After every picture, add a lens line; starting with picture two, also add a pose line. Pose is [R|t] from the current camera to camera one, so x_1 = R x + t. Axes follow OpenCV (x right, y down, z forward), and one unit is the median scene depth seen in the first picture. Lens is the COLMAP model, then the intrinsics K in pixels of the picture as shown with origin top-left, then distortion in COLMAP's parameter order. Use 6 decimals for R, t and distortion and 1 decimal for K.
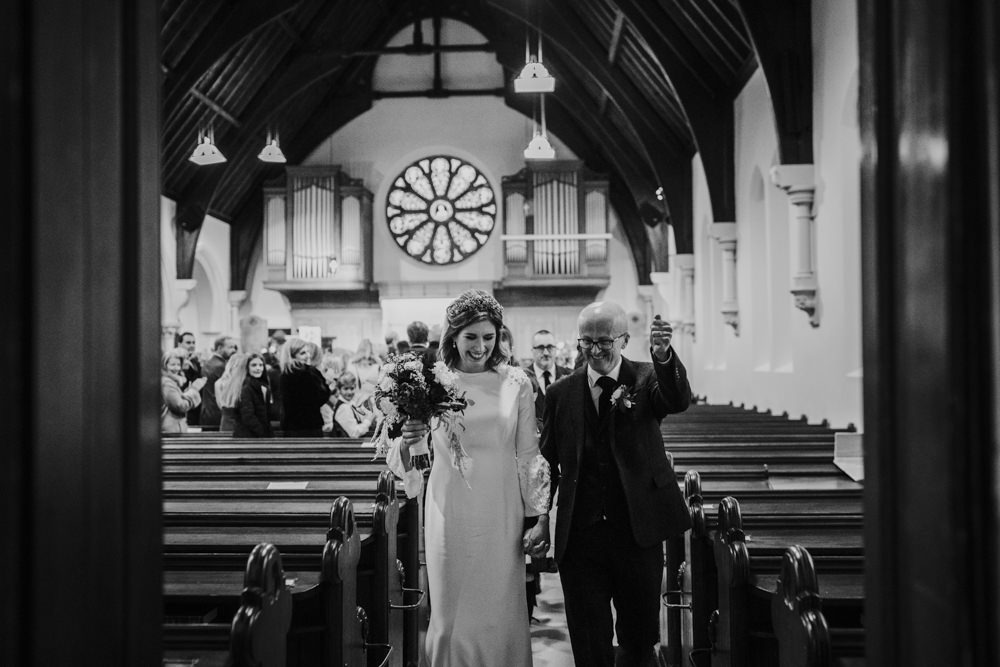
lens RADIAL K [[968.4, 0, 499.9], [0, 968.4, 334.0], [0, 0, 1]] dist [0.002013, -0.008803]
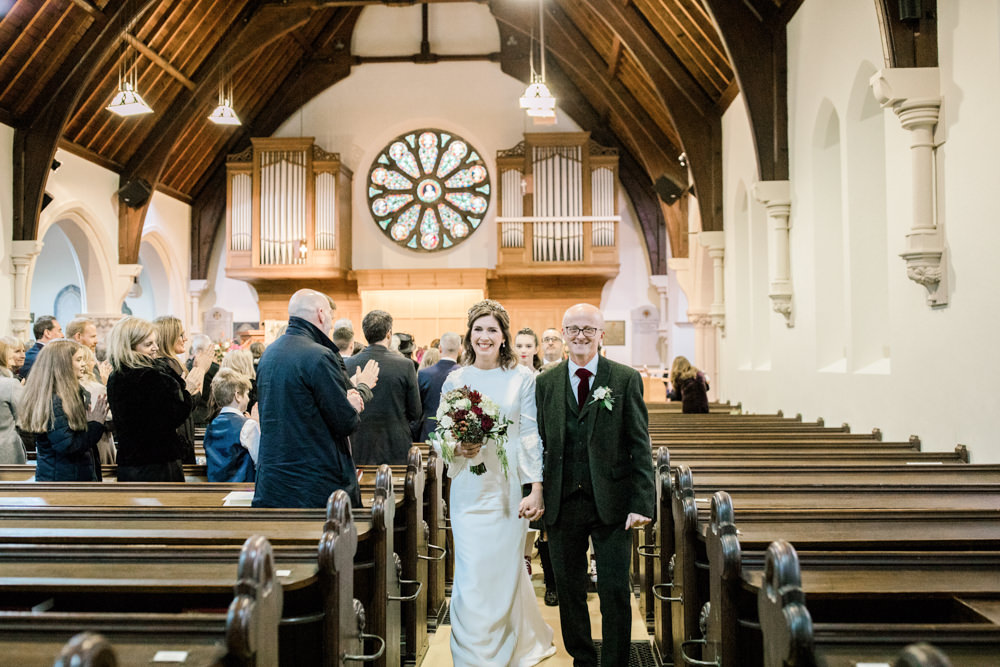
lens RADIAL K [[933.5, 0, 500.5], [0, 933.5, 361.6], [0, 0, 1]] dist [0.007206, 0.004419]
pose [[0.999989, 0.002855, -0.003757, 0.009220], [-0.002746, 0.999589, 0.028550, 0.005204], [0.003837, -0.028539, 0.999585, 0.145040]]
